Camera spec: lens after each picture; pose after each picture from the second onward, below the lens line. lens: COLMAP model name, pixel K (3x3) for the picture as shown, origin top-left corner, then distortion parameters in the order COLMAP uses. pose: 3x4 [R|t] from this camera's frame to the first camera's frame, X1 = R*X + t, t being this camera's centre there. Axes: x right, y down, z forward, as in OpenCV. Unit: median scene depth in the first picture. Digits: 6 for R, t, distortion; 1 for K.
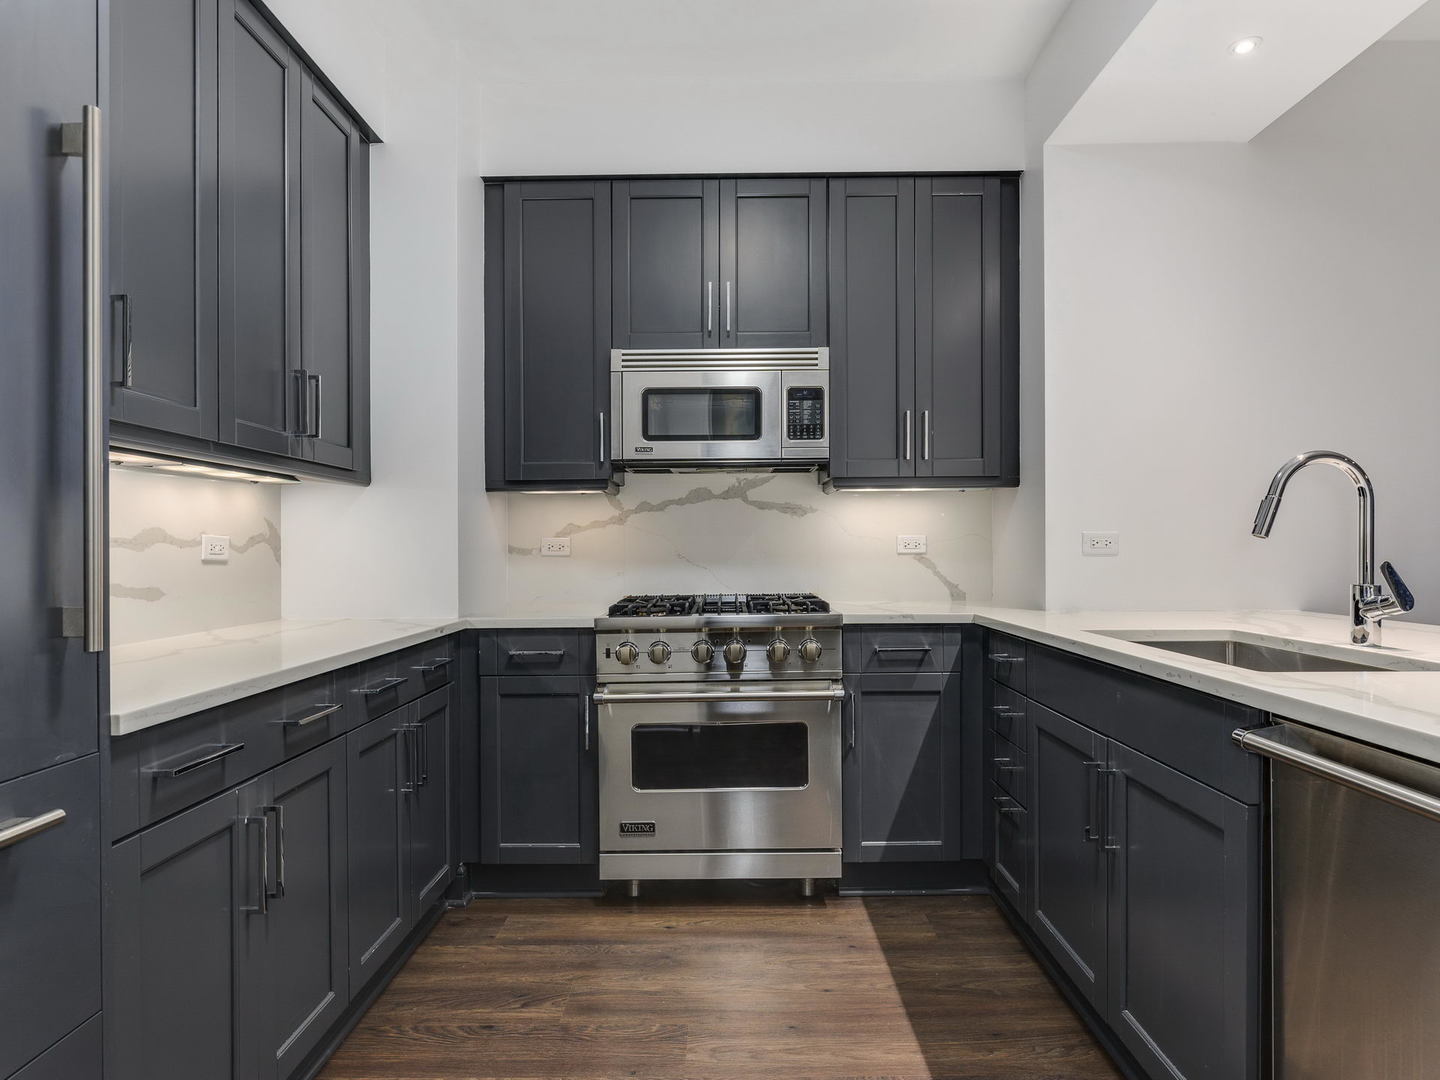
lens RADIAL K [[800.4, 0, 742.5], [0, 800.4, 540.7], [0, 0, 1]] dist [0.001851, -0.000606]
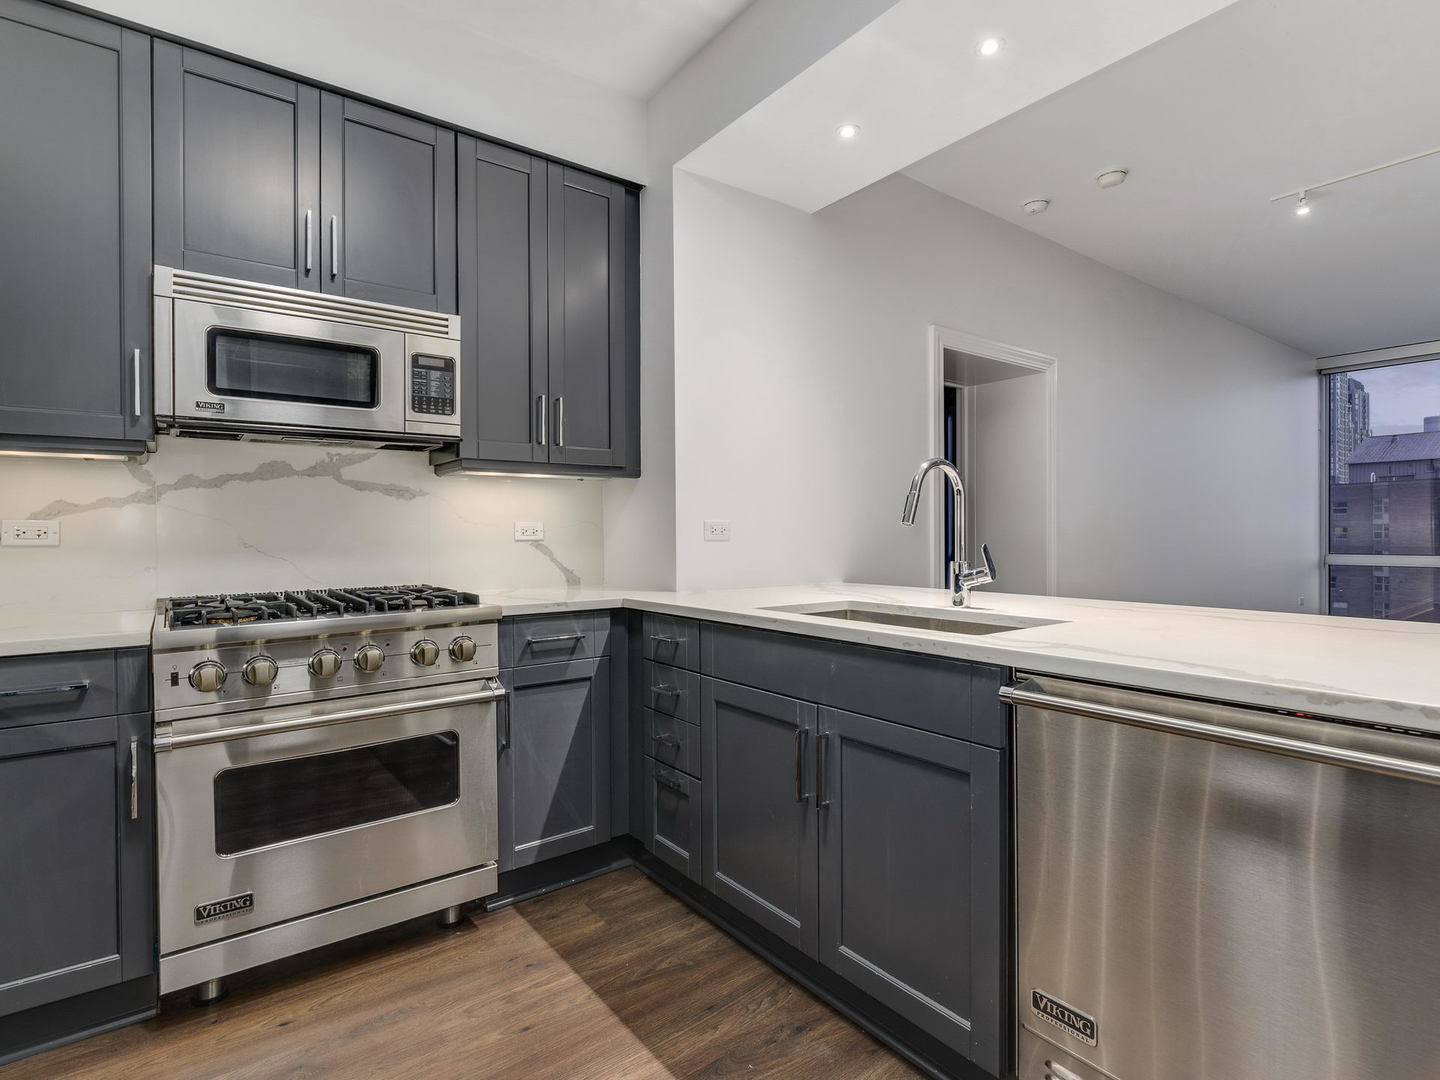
lens RADIAL K [[710.8, 0, 730.9], [0, 710.8, 532.5], [0, 0, 1]] dist [0.000122, -0.000578]
pose [[0.802981, 0.002071, 0.596001, -0.146937], [-0.004238, 0.999989, 0.002235, 0.004123], [-0.595989, -0.004320, 0.802981, 0.182355]]
